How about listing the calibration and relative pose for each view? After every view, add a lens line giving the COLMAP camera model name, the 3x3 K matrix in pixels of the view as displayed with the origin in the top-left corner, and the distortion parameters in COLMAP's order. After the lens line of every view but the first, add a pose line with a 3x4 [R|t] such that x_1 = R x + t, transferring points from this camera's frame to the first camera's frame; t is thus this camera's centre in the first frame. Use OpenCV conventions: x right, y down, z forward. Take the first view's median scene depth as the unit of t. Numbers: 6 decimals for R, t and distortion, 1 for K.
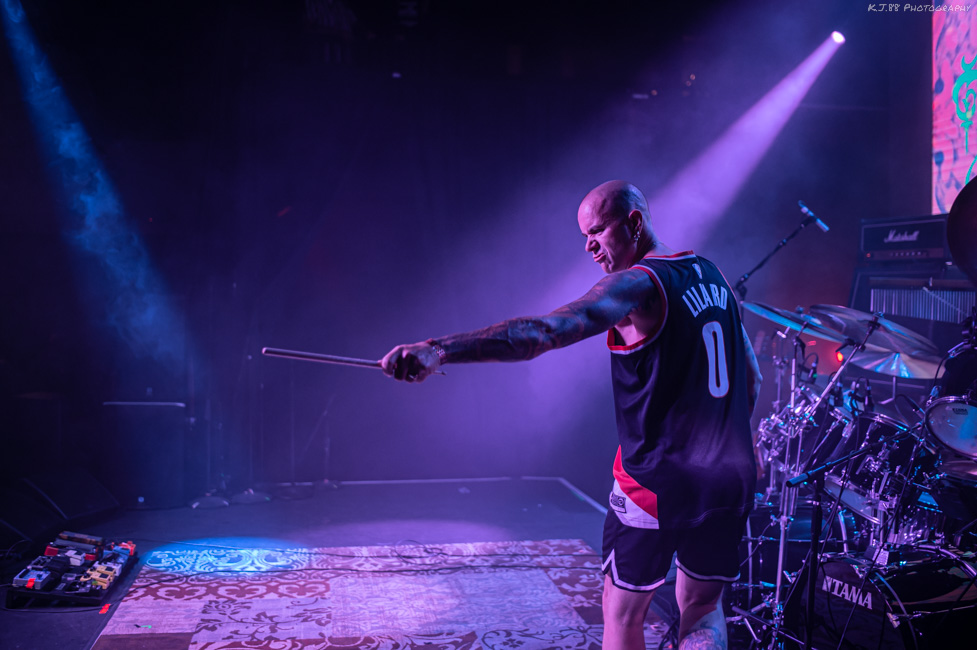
lens RADIAL K [[978.9, 0, 488.5], [0, 978.9, 325.0], [0, 0, 1]] dist [-0.097936, 0.139271]
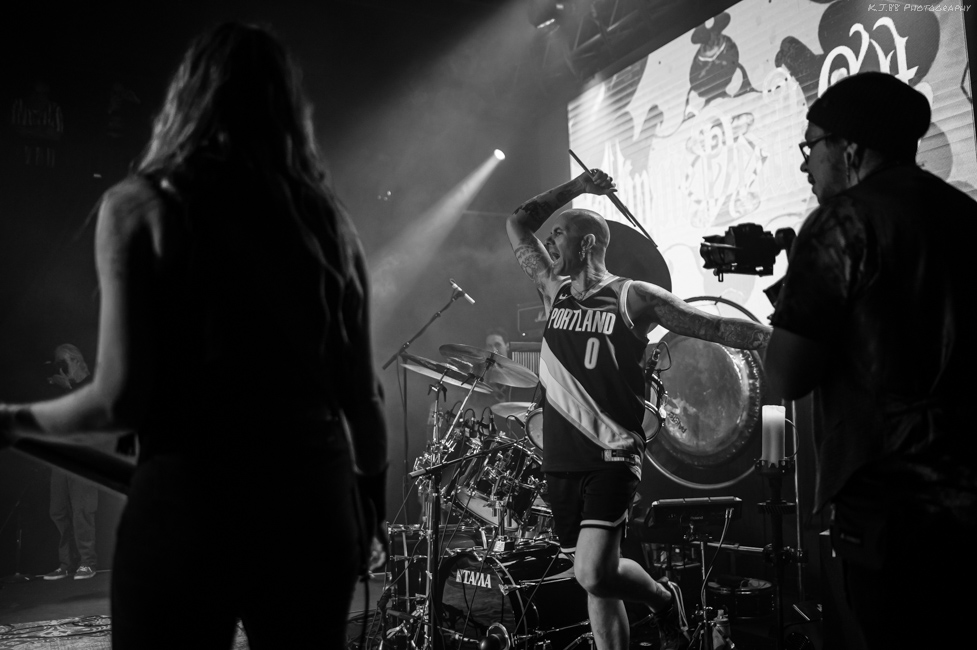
lens RADIAL K [[978.9, 0, 488.5], [0, 978.9, 325.0], [0, 0, 1]] dist [-0.097936, 0.139271]
pose [[0.961083, -0.005411, 0.276208, 0.046569], [0.040836, 0.991607, -0.122666, 0.094288], [-0.273226, 0.129172, 0.953238, -0.171483]]
